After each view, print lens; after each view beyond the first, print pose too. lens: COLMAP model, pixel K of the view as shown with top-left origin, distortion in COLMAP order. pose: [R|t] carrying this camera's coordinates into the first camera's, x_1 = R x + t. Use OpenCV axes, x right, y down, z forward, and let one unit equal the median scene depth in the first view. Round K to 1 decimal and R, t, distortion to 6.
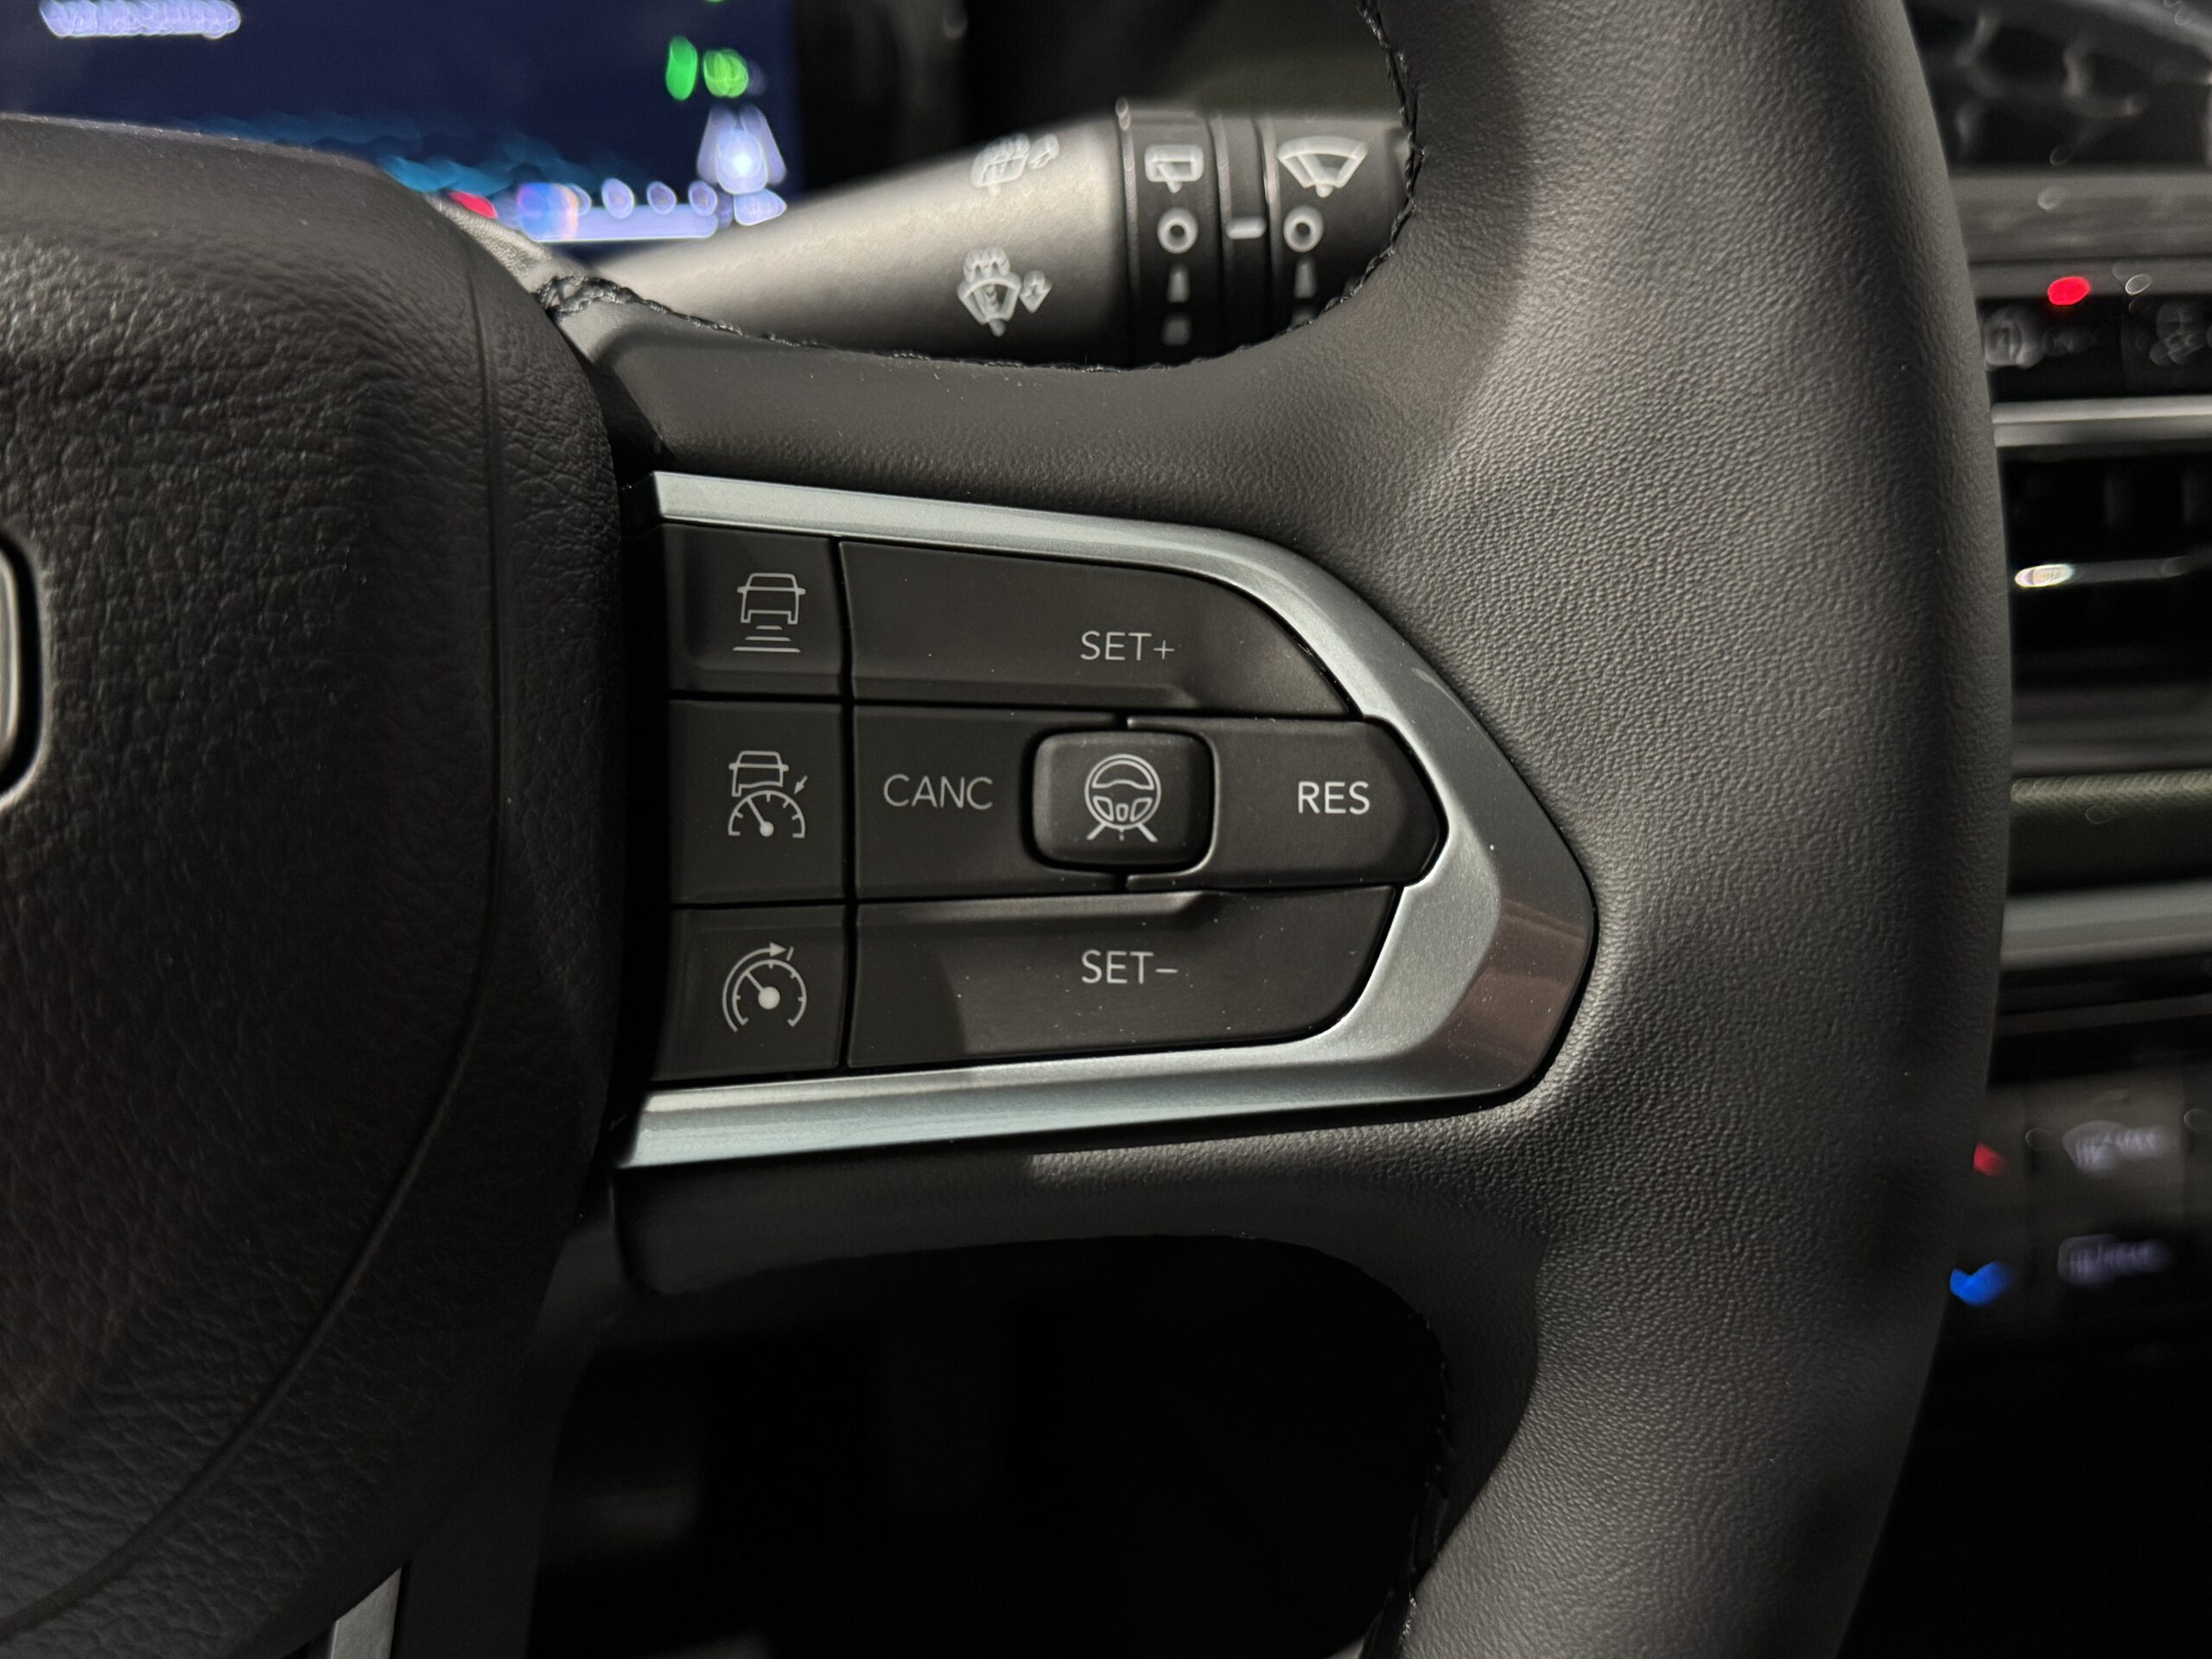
lens RADIAL K [[2292.3, 0, 1114.5], [0, 2292.3, 834.8], [0, 0, 1]] dist [0.050250, 0.000000]
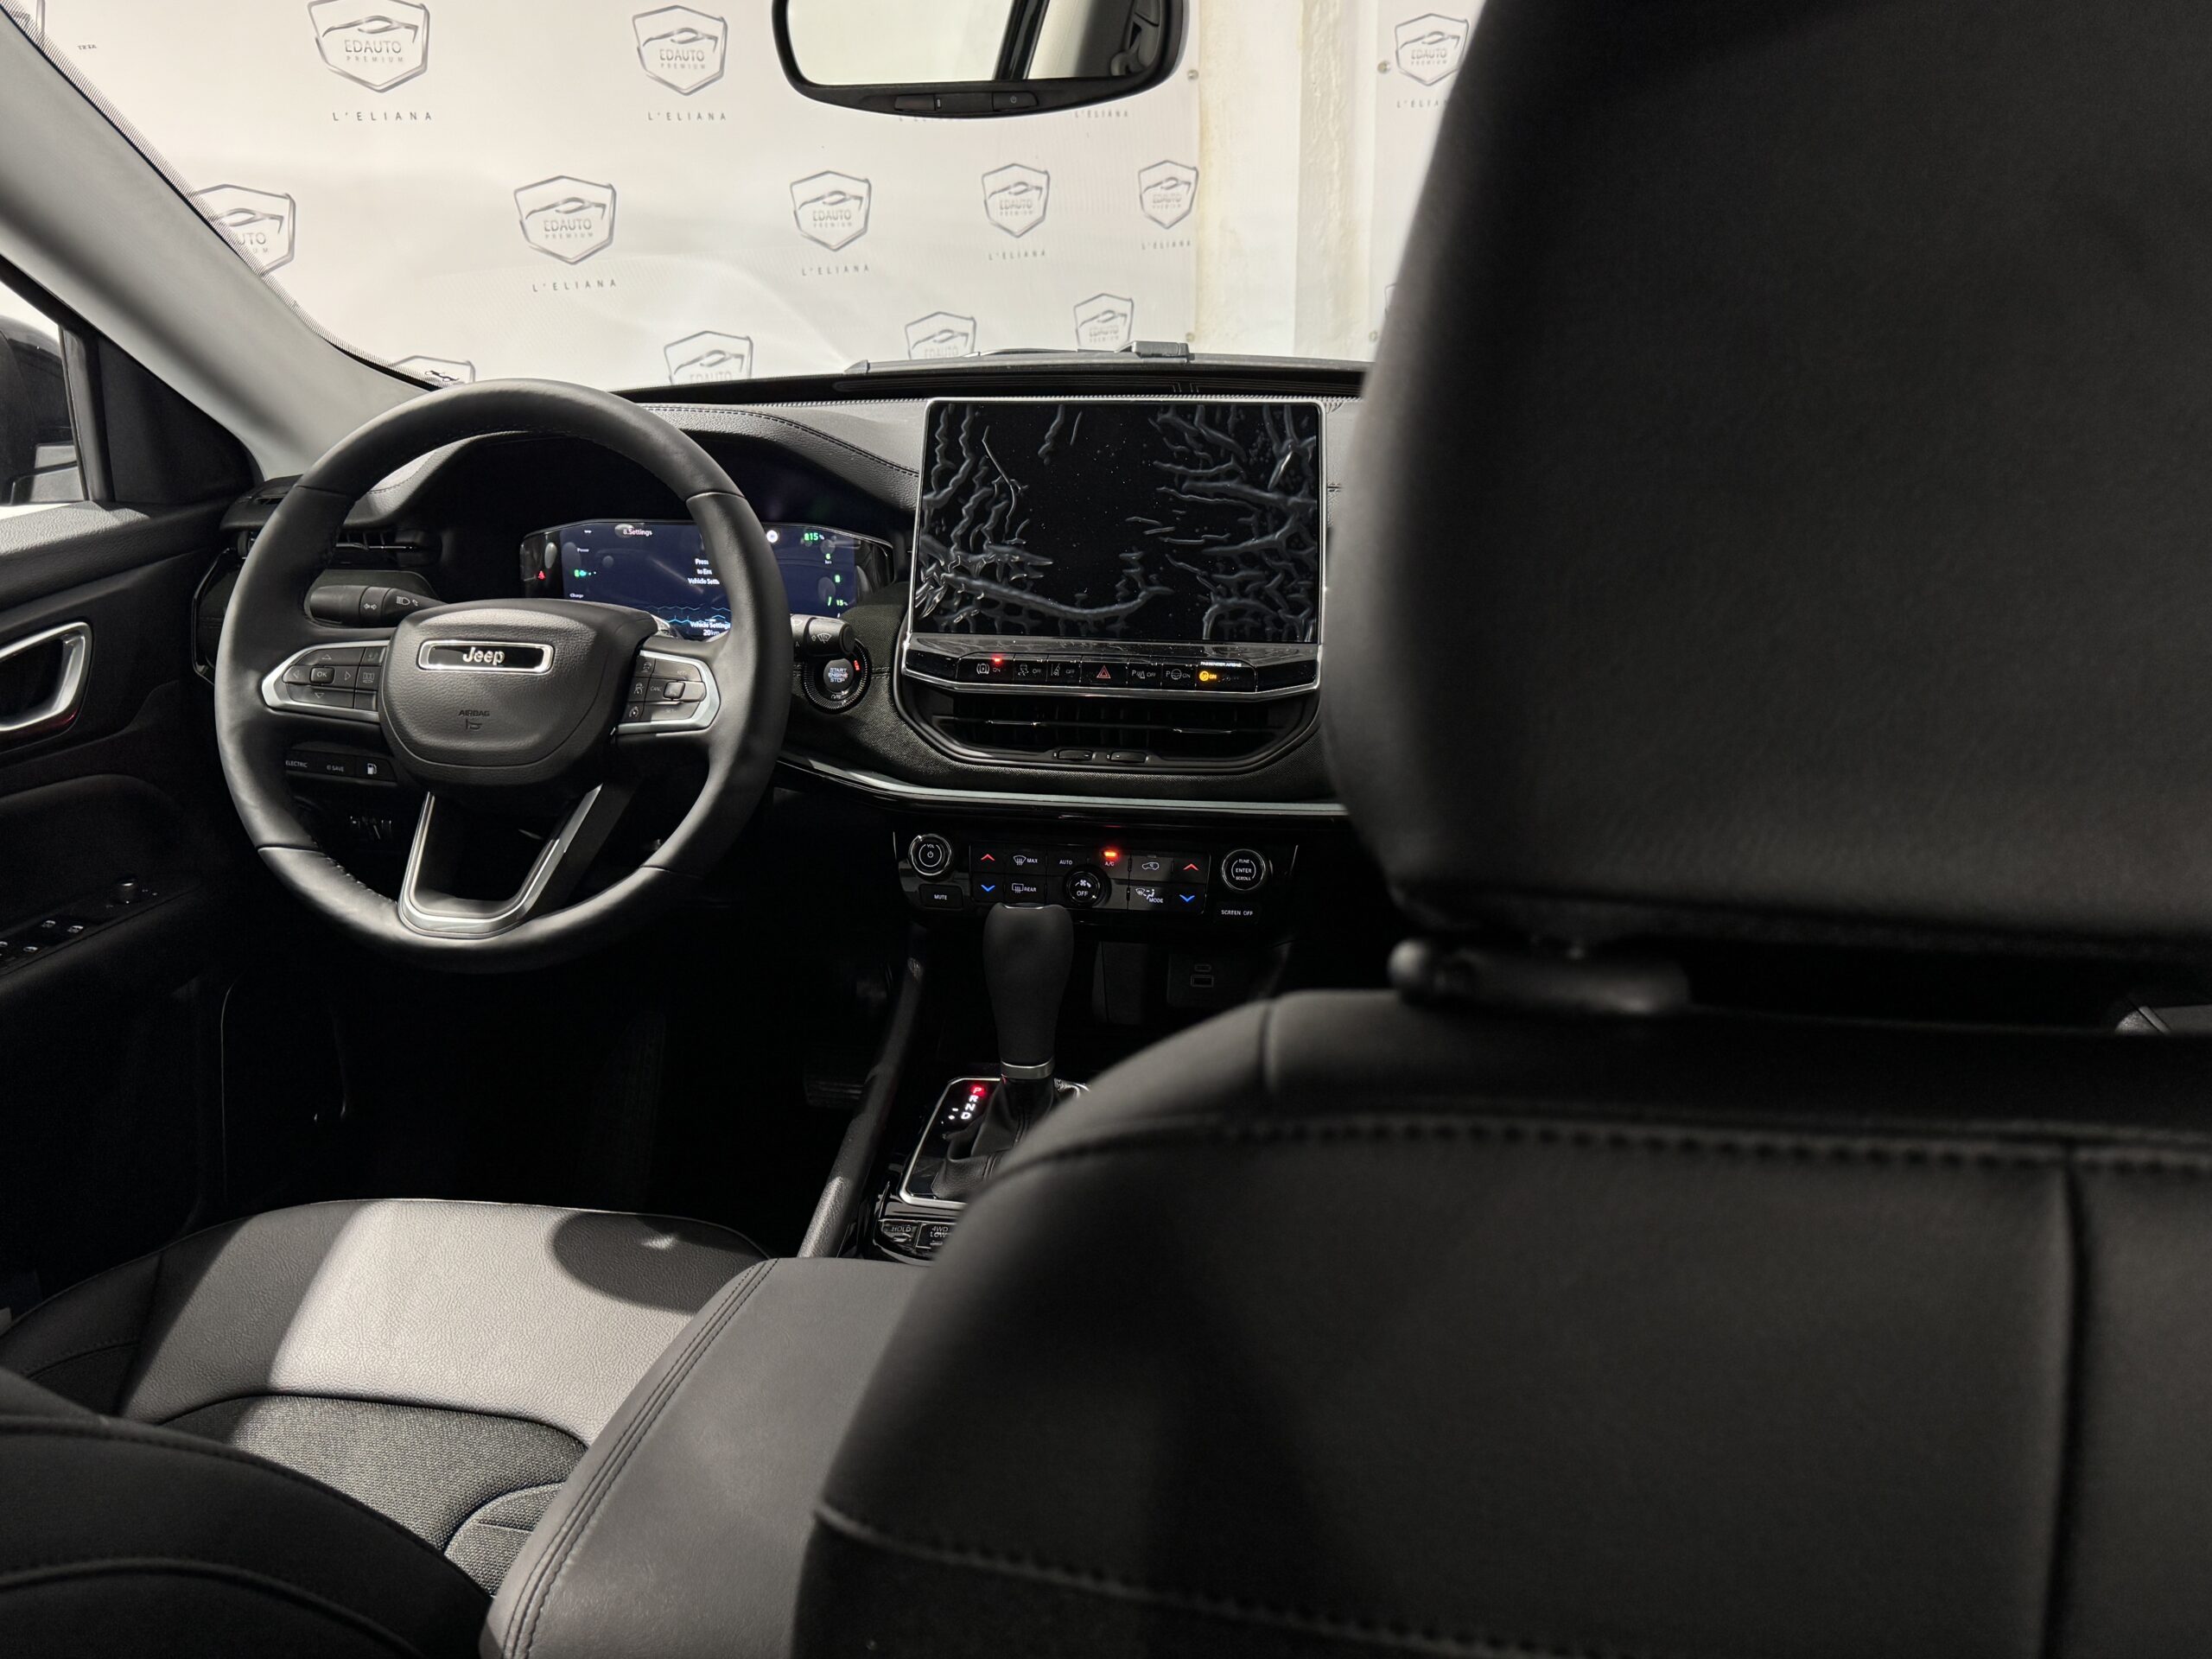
lens RADIAL K [[1823.2, 0, 1133.7], [0, 1823.2, 859.9], [0, 0, 1]] dist [0.092752, -0.145466]
pose [[0.920057, 0.079259, -0.383683, 3.812008], [-0.151272, 0.975246, -0.161284, 1.294731], [0.361402, 0.206431, 0.909272, -3.931786]]
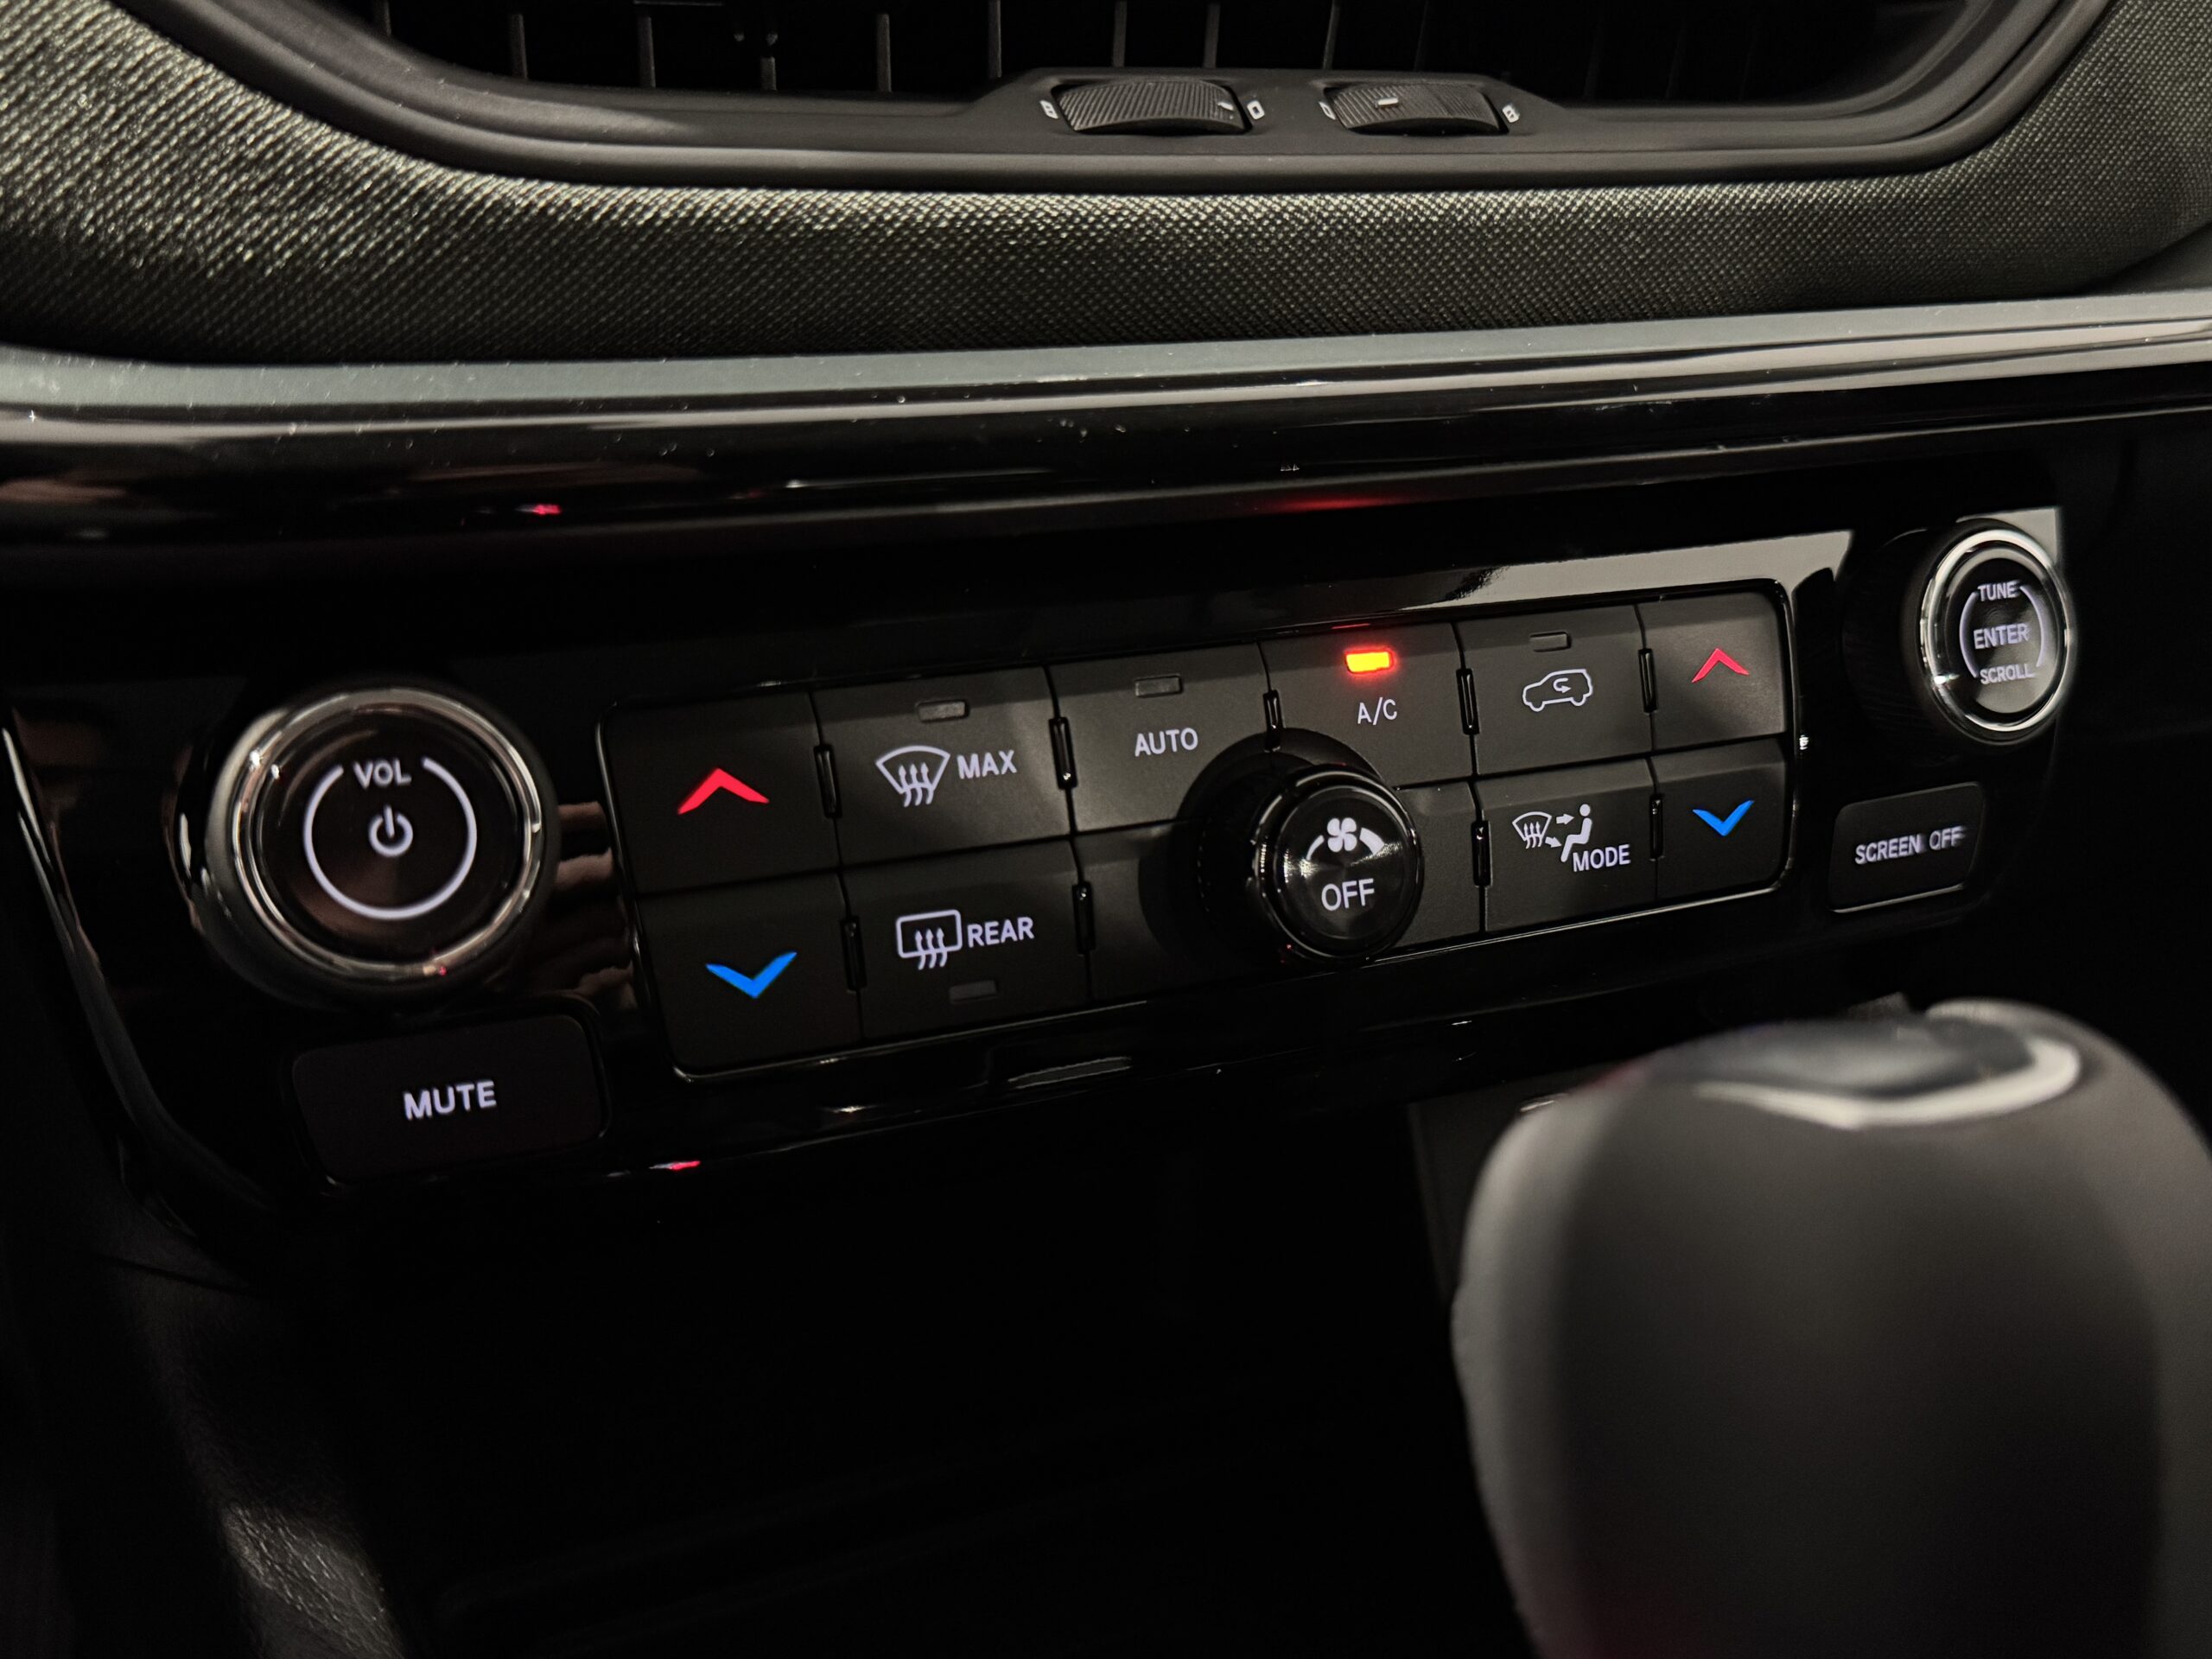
lens RADIAL K [[2292.3, 0, 1102.0], [0, 2292.3, 829.1], [0, 0, 1]] dist [0.050250, 0.000000]
pose [[0.976768, -0.085680, 0.196427, 0.673767], [0.111152, 0.986219, -0.122545, 0.495027], [-0.183221, 0.141532, 0.972830, 0.638635]]
